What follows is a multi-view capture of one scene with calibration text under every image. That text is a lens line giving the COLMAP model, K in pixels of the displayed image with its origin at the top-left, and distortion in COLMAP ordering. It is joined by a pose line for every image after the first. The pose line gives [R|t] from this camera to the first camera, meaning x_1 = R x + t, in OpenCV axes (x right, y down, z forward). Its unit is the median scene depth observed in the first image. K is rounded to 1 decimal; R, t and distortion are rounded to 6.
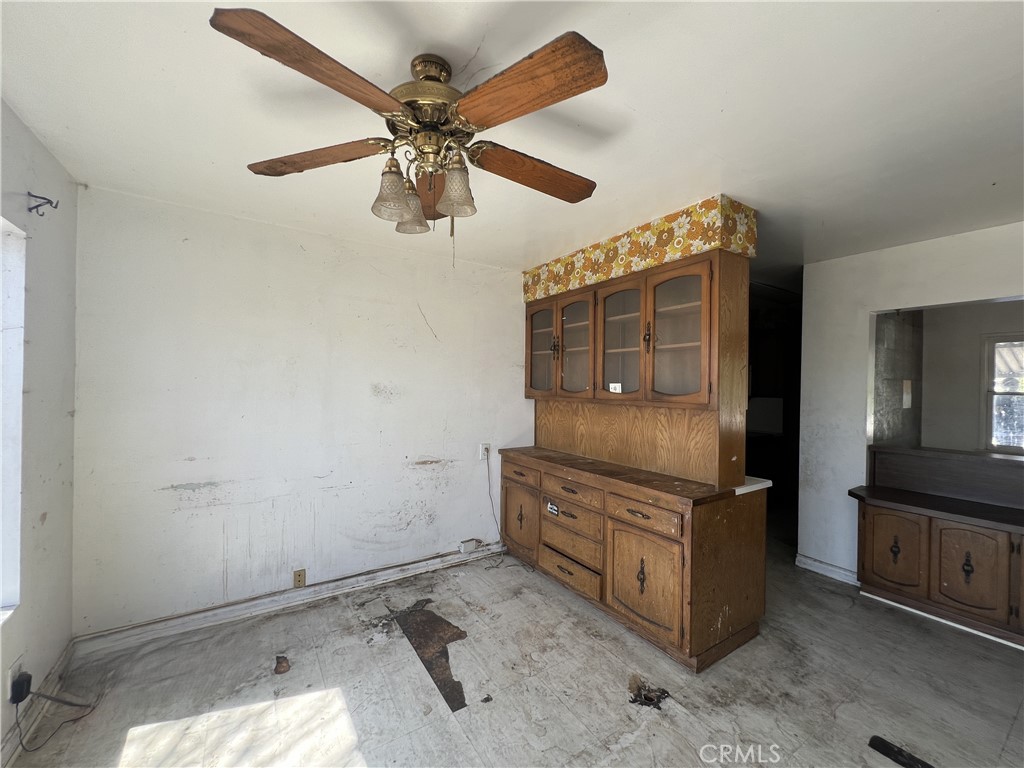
lens RADIAL K [[409.8, 0, 512.1], [0, 409.8, 384.5], [0, 0, 1]] dist [-0.001568, 0.000553]
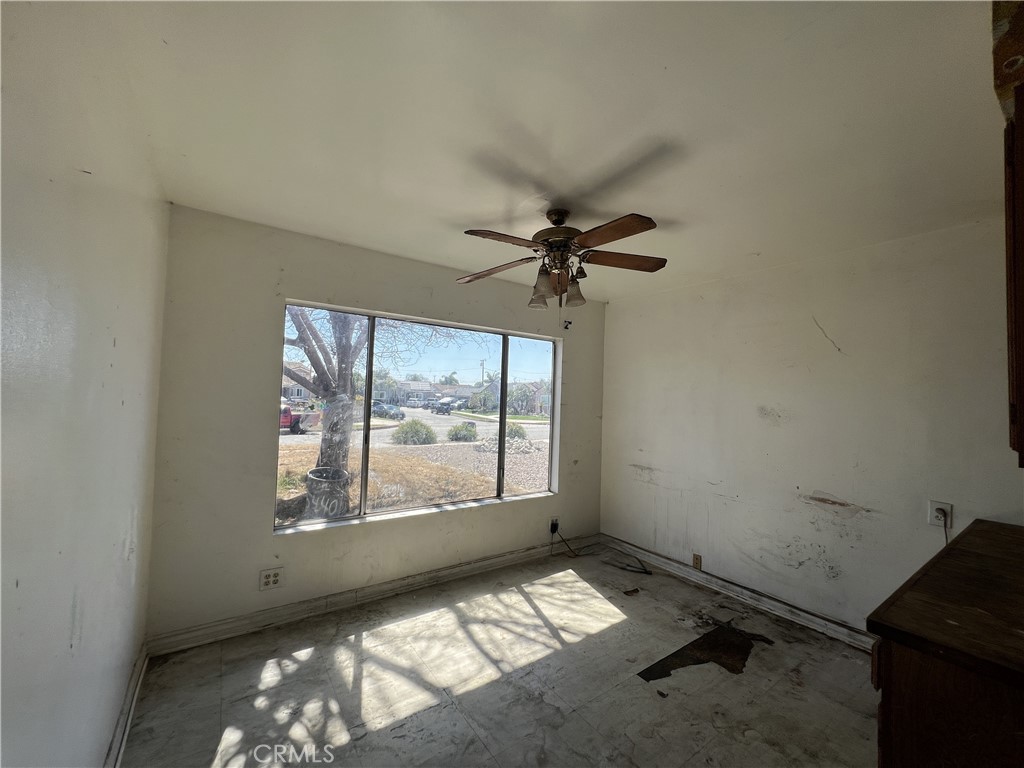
lens RADIAL K [[409.8, 0, 511.5], [0, 409.8, 381.1], [0, 0, 1]] dist [-0.001568, 0.000553]
pose [[0.039319, -0.050631, -0.997943, 0.763926], [-0.028773, 0.998244, -0.051780, 0.008572], [0.998812, 0.030749, 0.037793, 0.392972]]
